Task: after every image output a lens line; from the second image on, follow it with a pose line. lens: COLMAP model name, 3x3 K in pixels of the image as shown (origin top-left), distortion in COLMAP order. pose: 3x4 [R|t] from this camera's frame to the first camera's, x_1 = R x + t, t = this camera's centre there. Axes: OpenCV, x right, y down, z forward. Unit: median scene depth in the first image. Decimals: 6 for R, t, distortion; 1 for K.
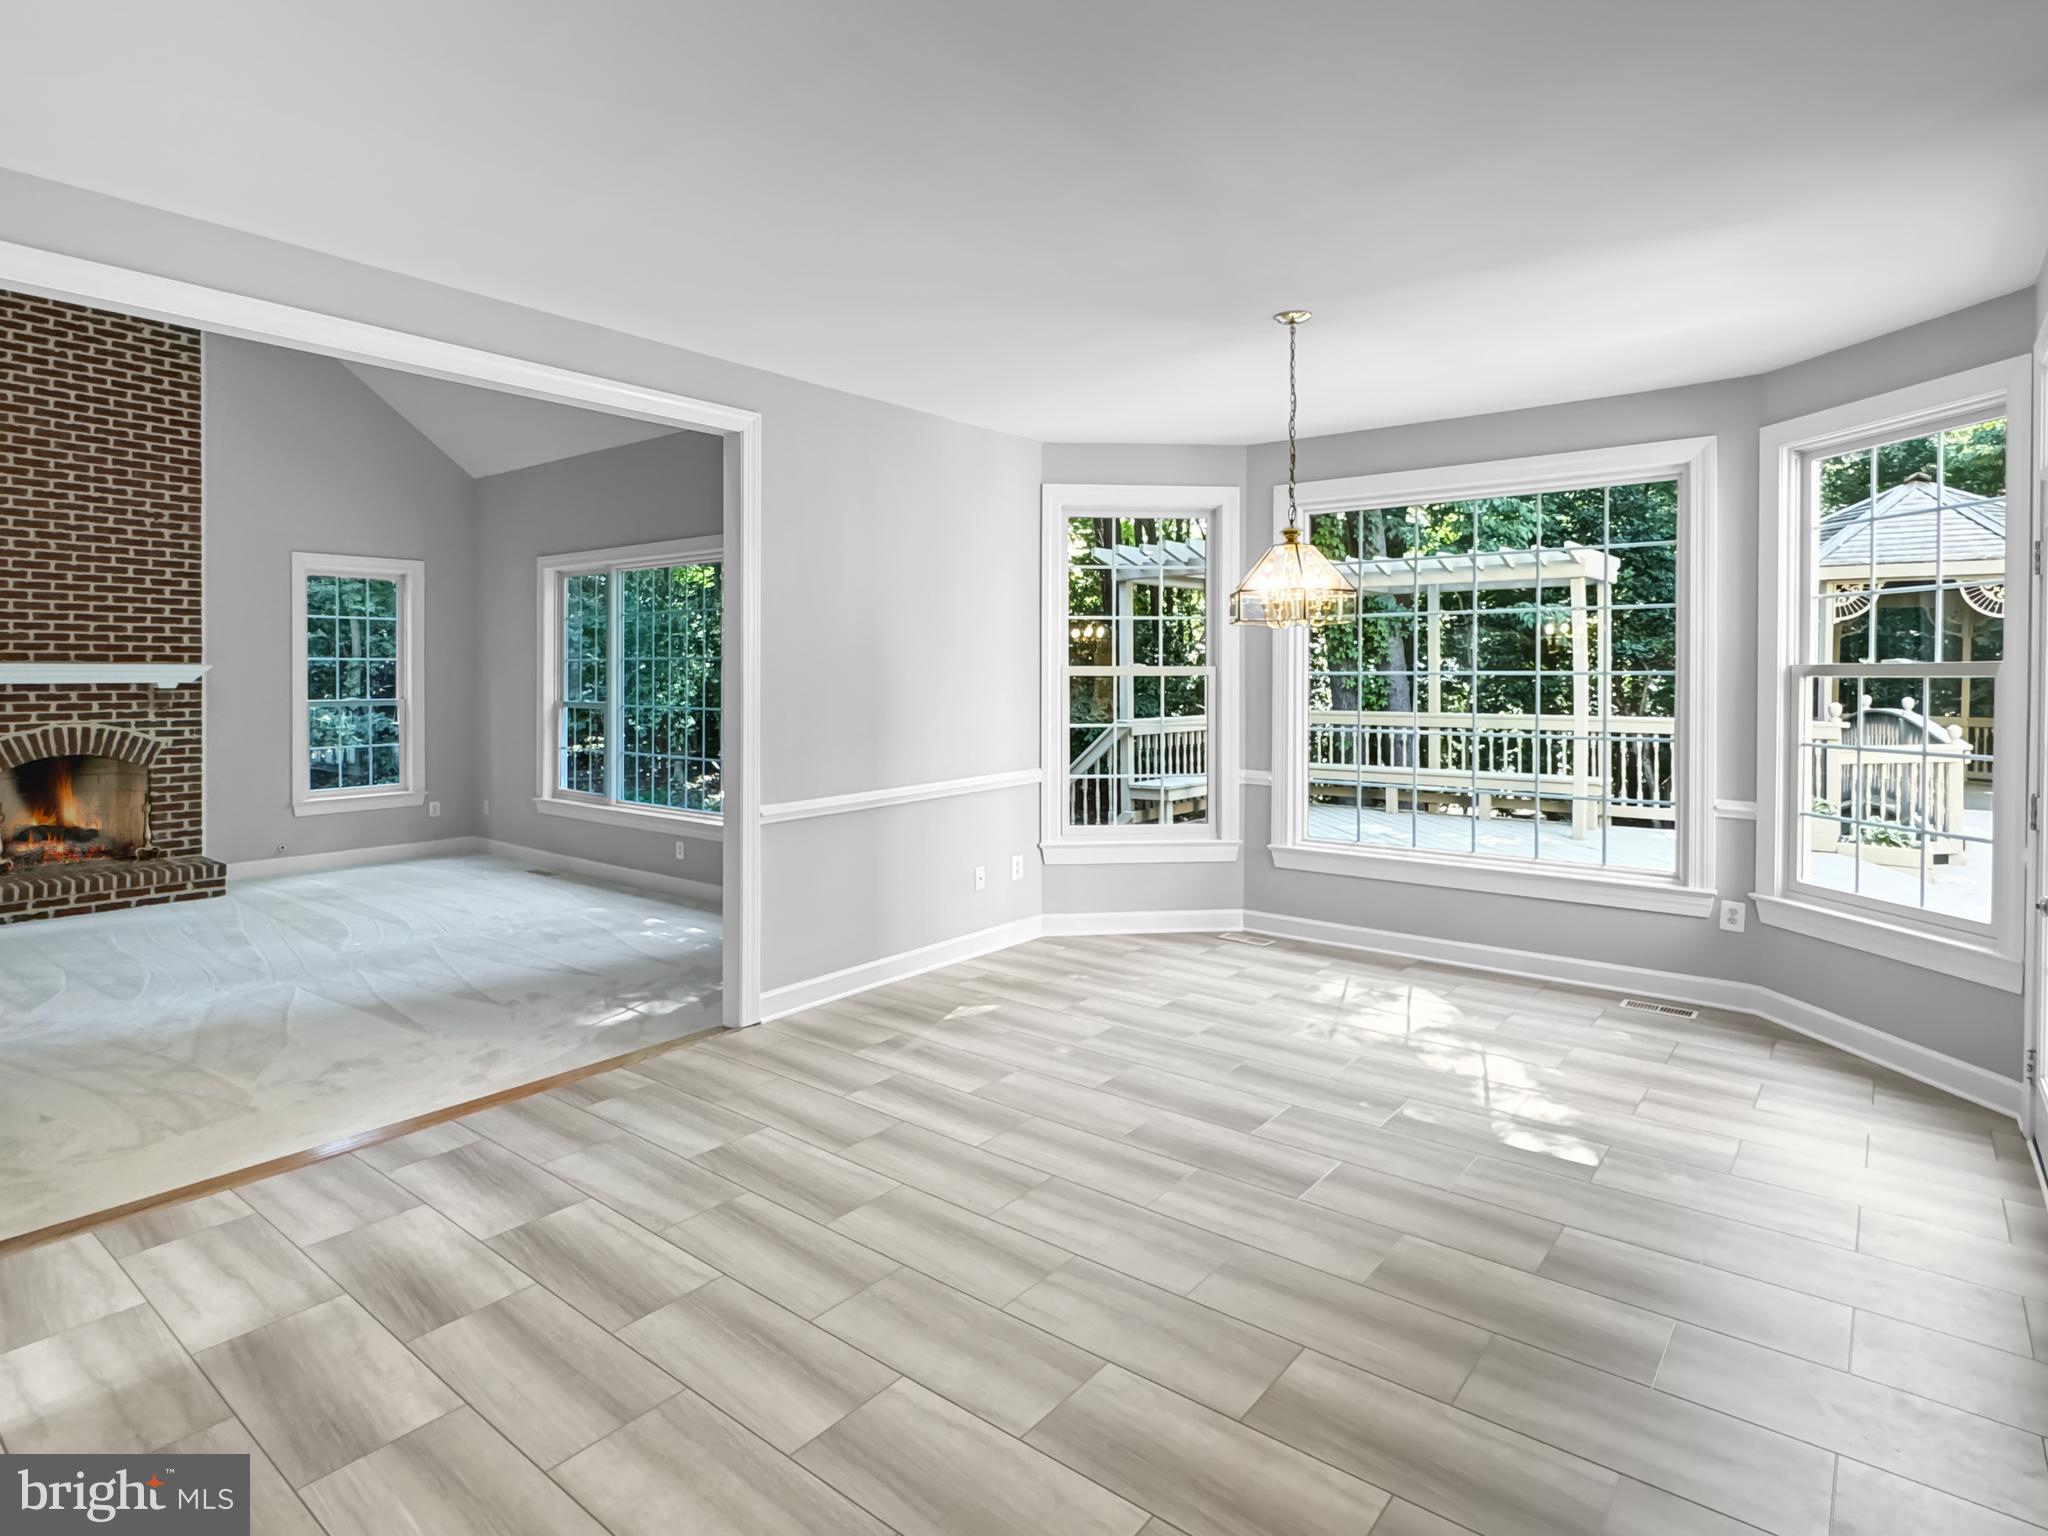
lens RADIAL K [[1095.7, 0, 1011.6], [0, 1095.7, 703.4], [0, 0, 1]] dist [0.001299, -0.000053]
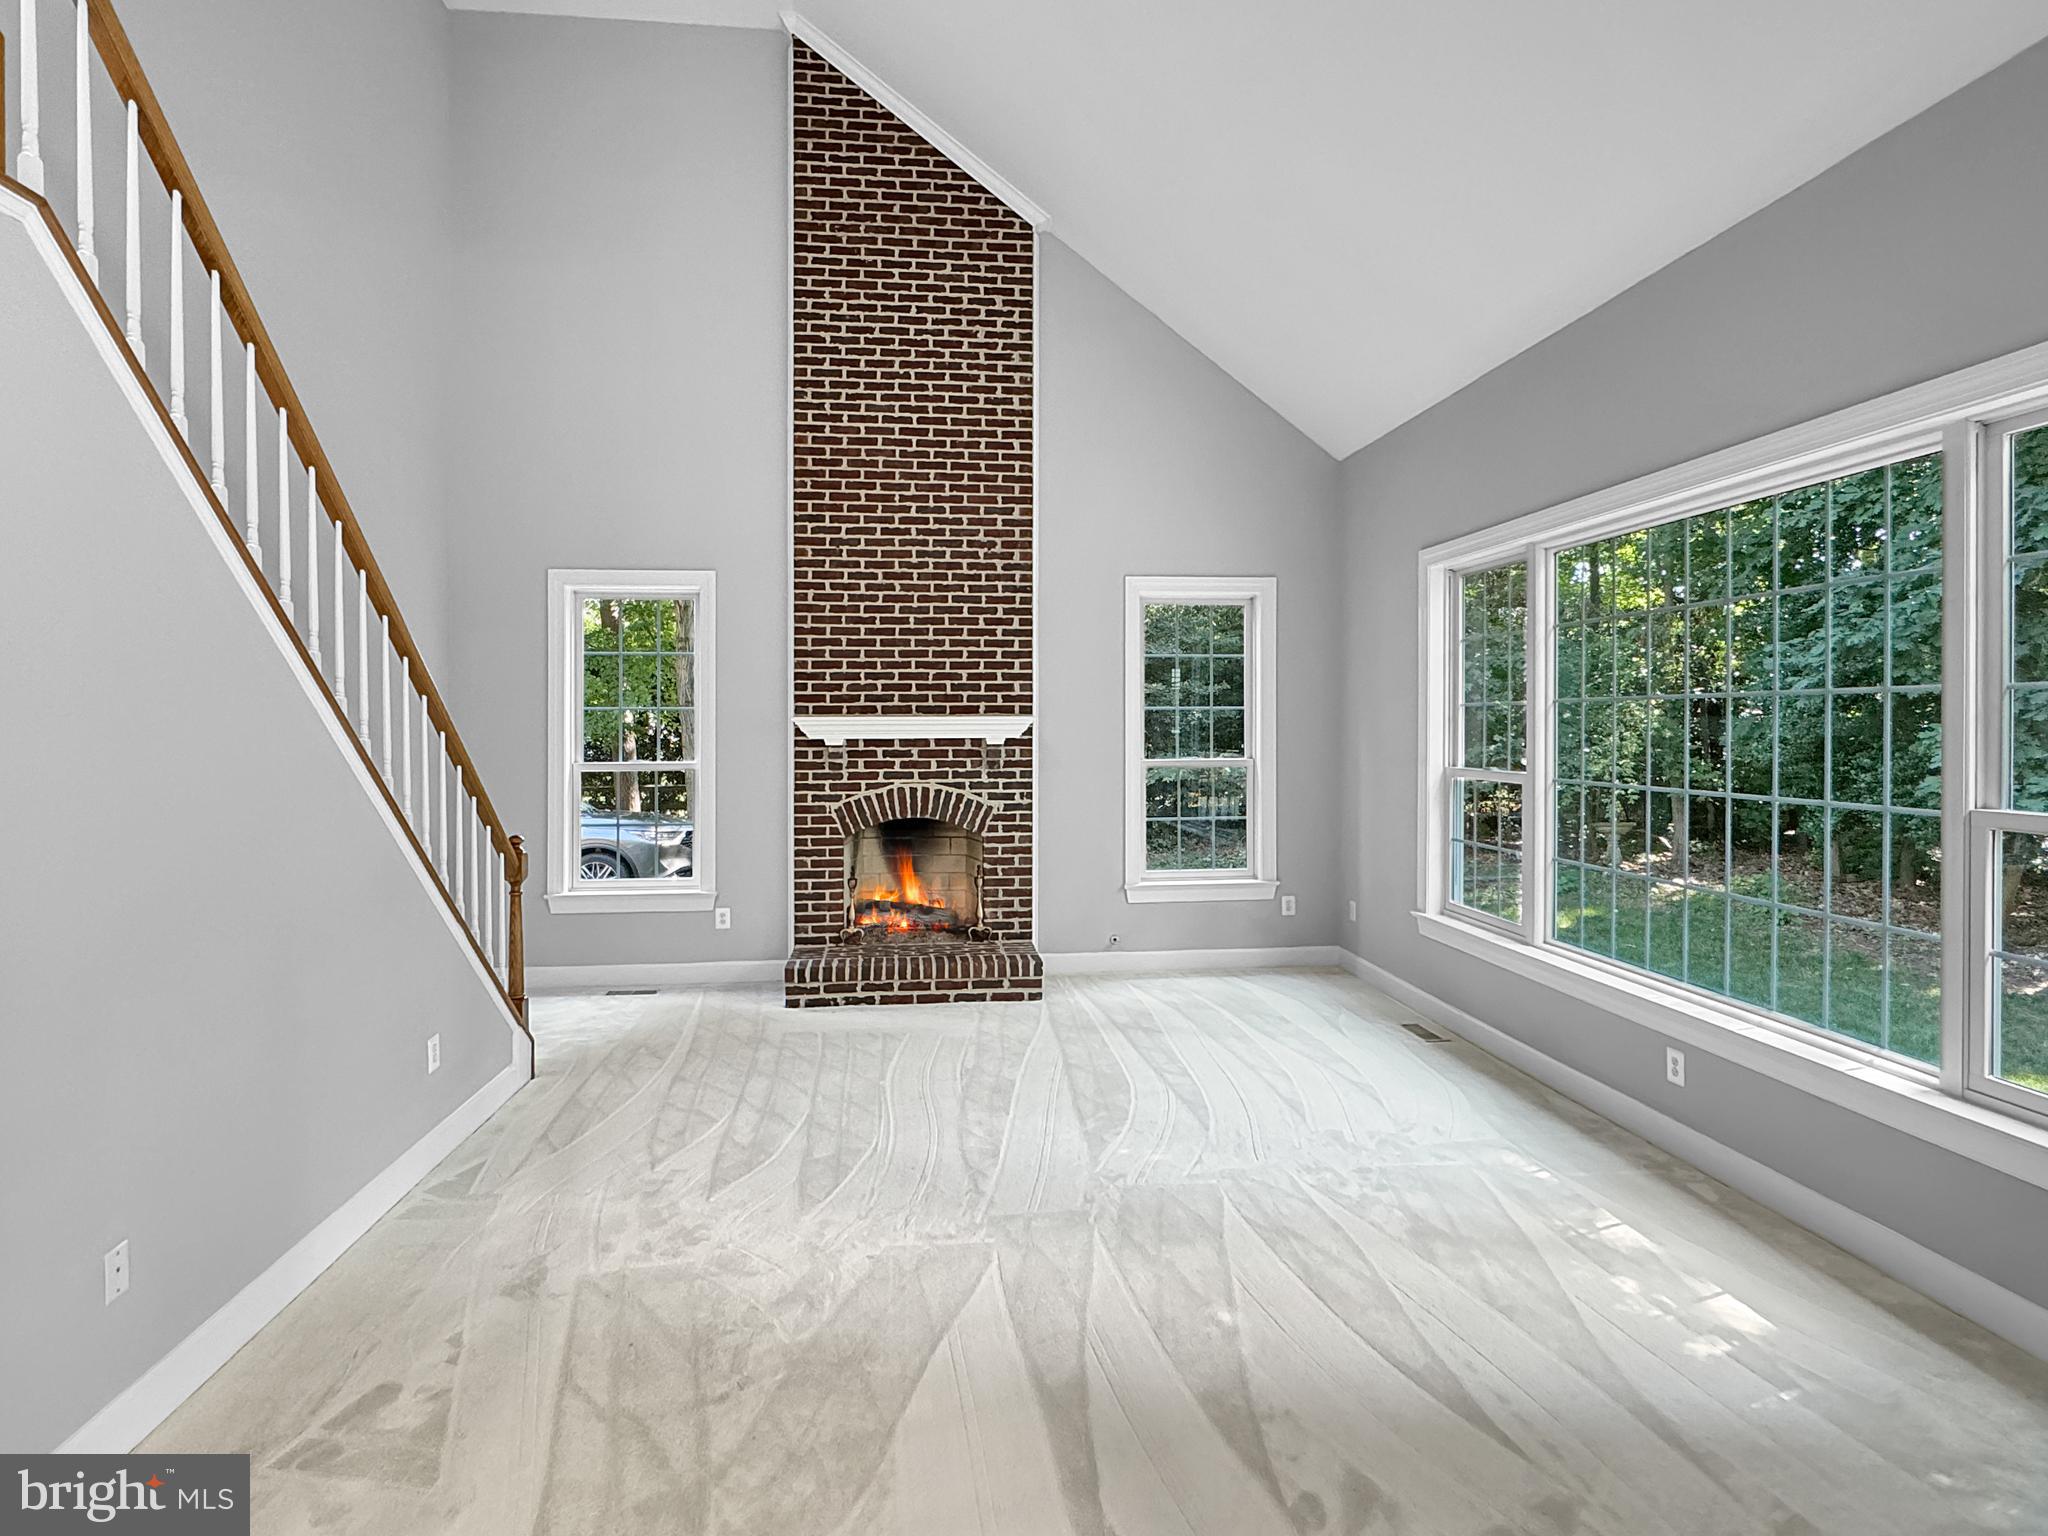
lens RADIAL K [[1082.2, 0, 1022.1], [0, 1082.2, 714.5], [0, 0, 1]] dist [-0.003769, 0.000412]
pose [[0.710012, -0.009205, -0.704130, -0.158852], [-0.014803, 0.999498, -0.027994, -0.013699], [0.704034, 0.030299, 0.709519, 0.409826]]
